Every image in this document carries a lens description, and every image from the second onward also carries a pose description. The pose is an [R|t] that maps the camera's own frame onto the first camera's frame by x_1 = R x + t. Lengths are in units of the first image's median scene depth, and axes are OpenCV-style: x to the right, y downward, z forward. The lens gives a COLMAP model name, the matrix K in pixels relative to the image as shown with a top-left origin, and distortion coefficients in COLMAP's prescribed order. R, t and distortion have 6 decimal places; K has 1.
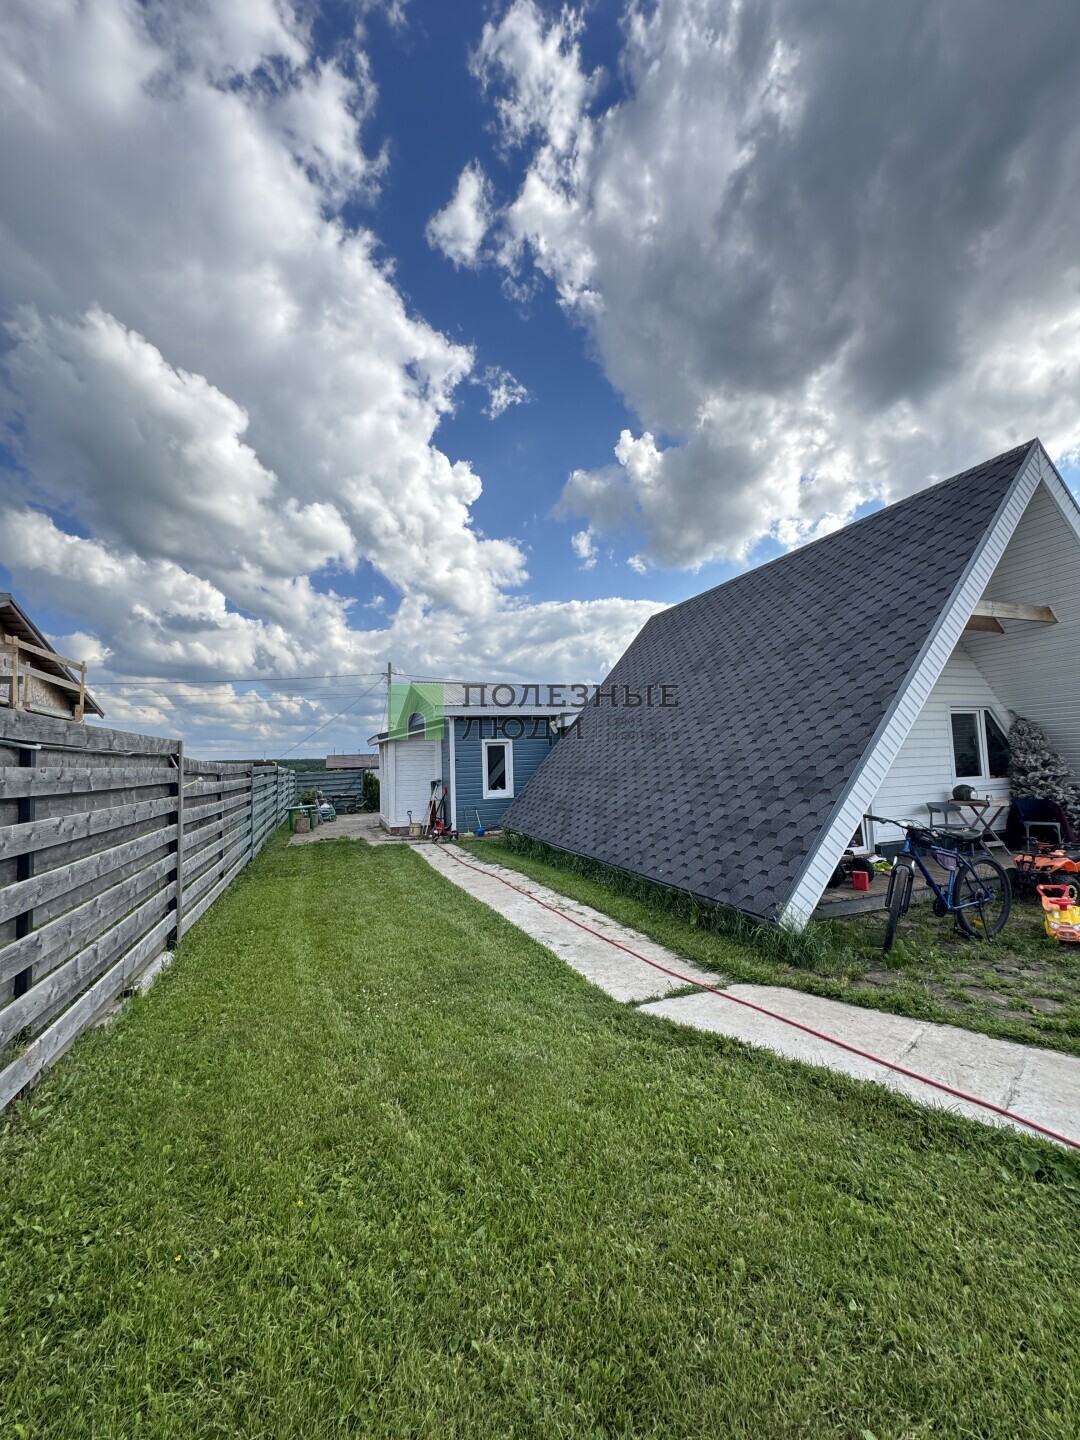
lens RADIAL K [[577.9, 0, 540.0], [0, 577.9, 720.0], [0, 0, 1]] dist [0.000545, 0.000139]
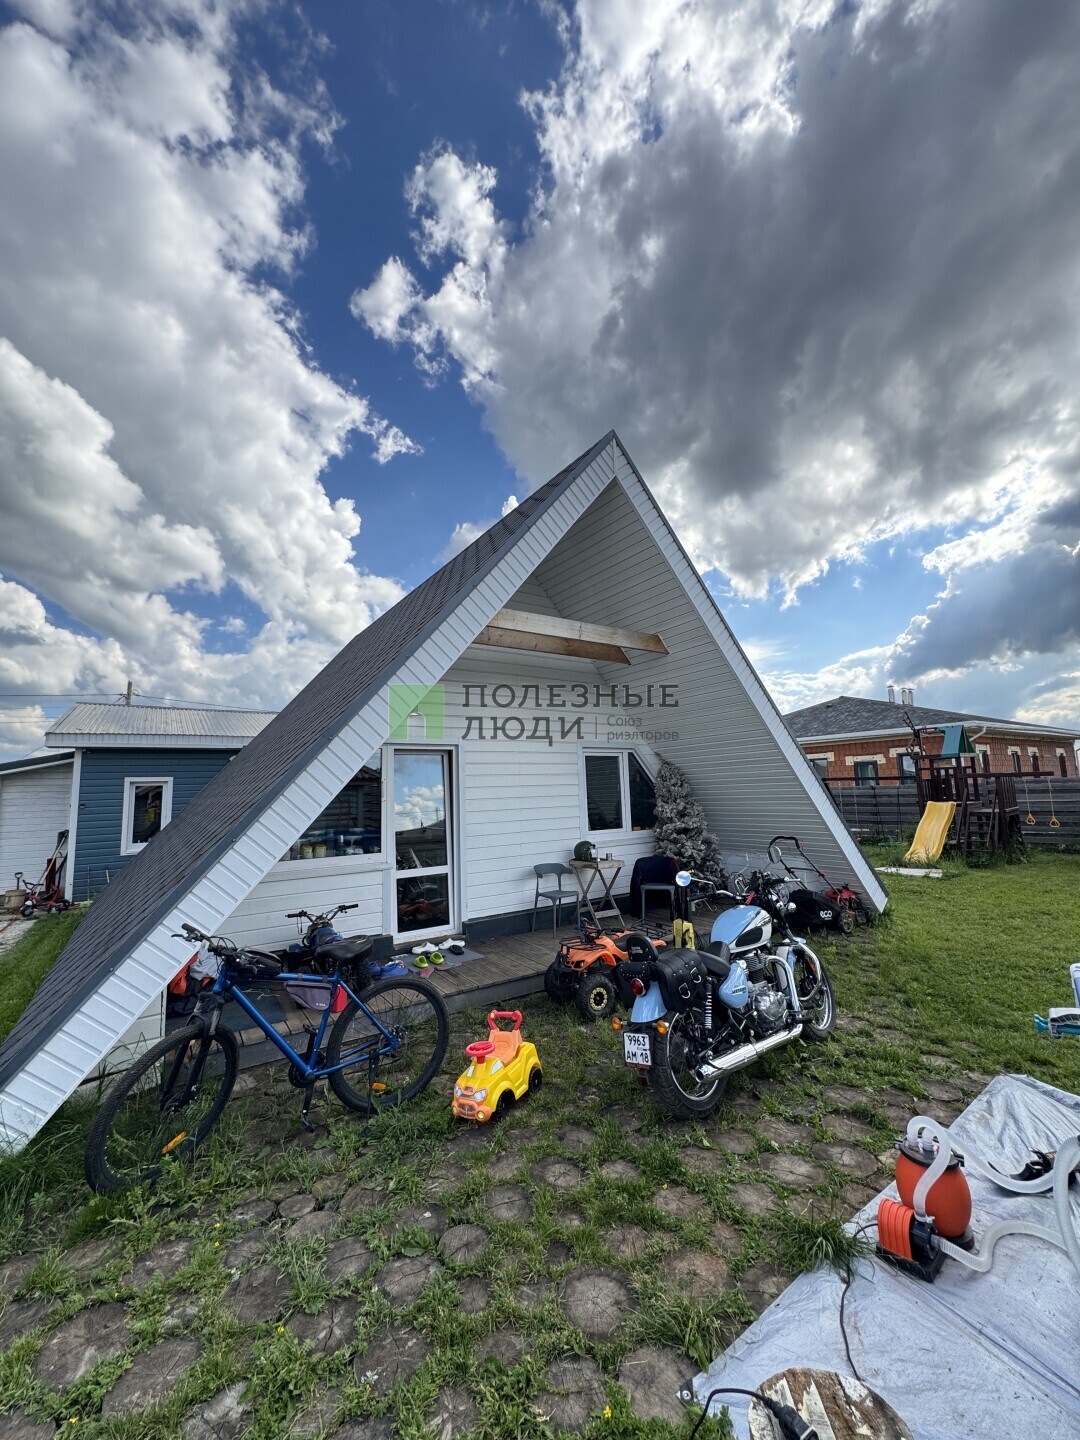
lens RADIAL K [[578.2, 0, 540.0], [0, 578.2, 720.0], [0, 0, 1]] dist [-0.002113, 0.000015]
pose [[0.972995, 0.029413, 0.228944, 0.448945], [-0.016256, 0.998117, -0.059141, -0.012071], [-0.230252, 0.053822, 0.971642, 0.180454]]
